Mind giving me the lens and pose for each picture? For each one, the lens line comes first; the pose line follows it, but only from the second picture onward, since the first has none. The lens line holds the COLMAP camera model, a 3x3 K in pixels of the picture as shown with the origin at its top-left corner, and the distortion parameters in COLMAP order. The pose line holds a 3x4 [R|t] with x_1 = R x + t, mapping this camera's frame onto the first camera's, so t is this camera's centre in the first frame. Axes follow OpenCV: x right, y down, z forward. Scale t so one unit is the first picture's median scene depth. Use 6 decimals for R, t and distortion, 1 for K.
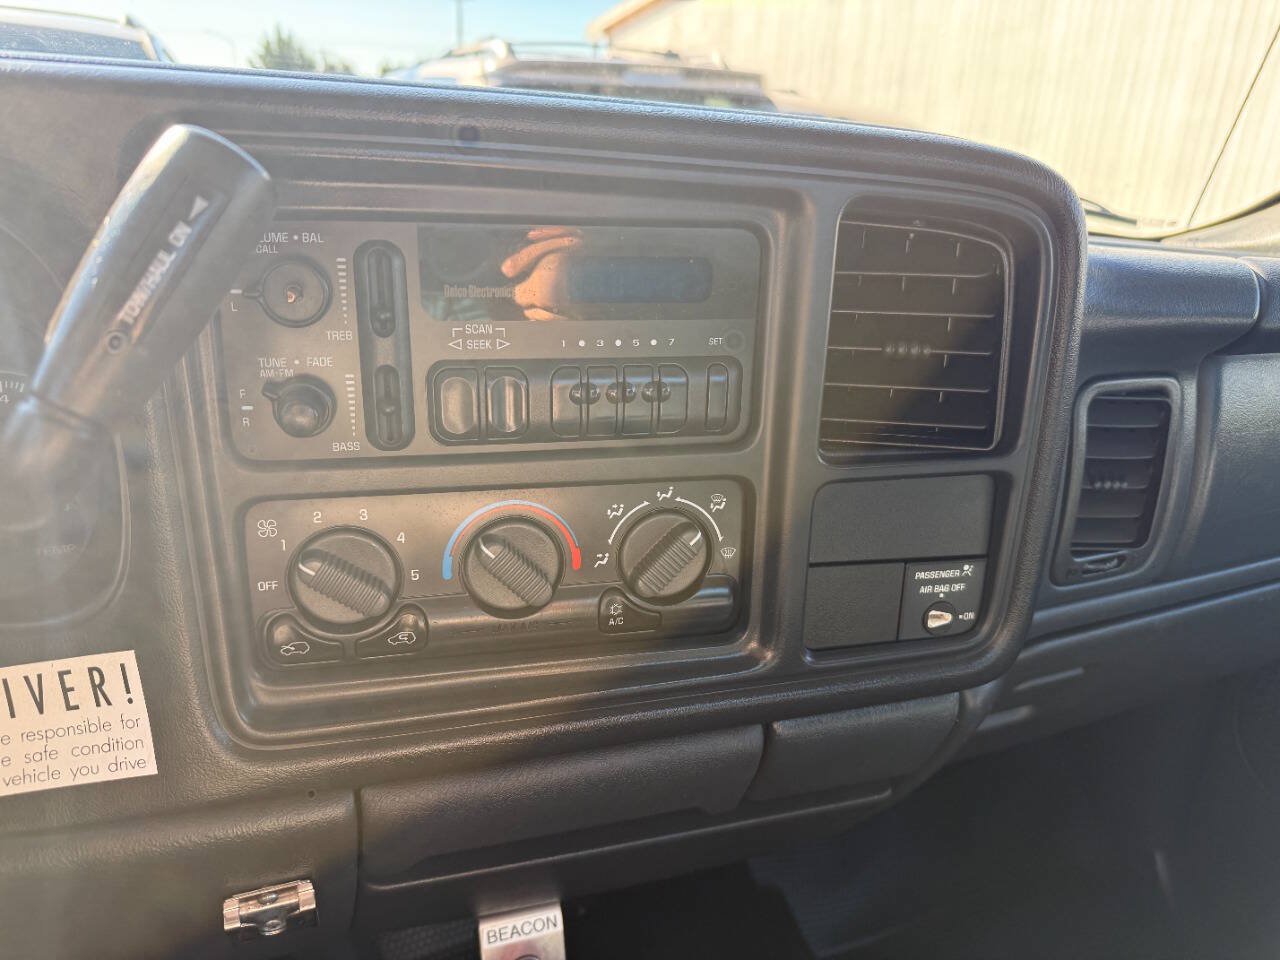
lens RADIAL K [[838.6, 0, 640.0], [0, 838.6, 480.0], [0, 0, 1]] dist [-0.022083, 0.002418]
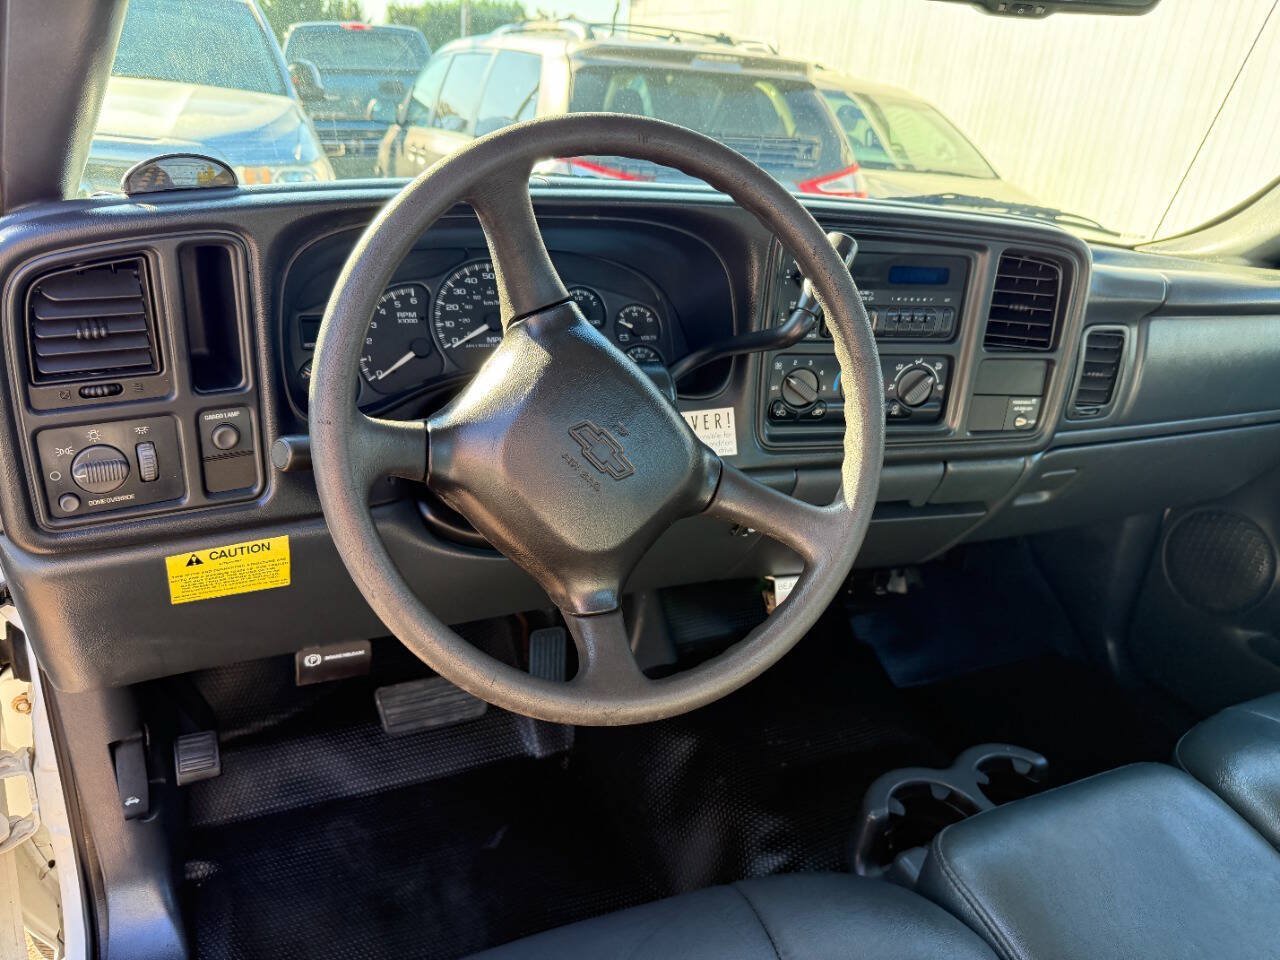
lens RADIAL K [[838.6, 0, 640.0], [0, 838.6, 480.0], [0, 0, 1]] dist [-0.022083, 0.002418]
pose [[0.999133, 0.035896, 0.021098, -0.759777], [-0.036894, 0.998117, 0.048993, 0.251628], [-0.019300, -0.049729, 0.998576, -1.342575]]
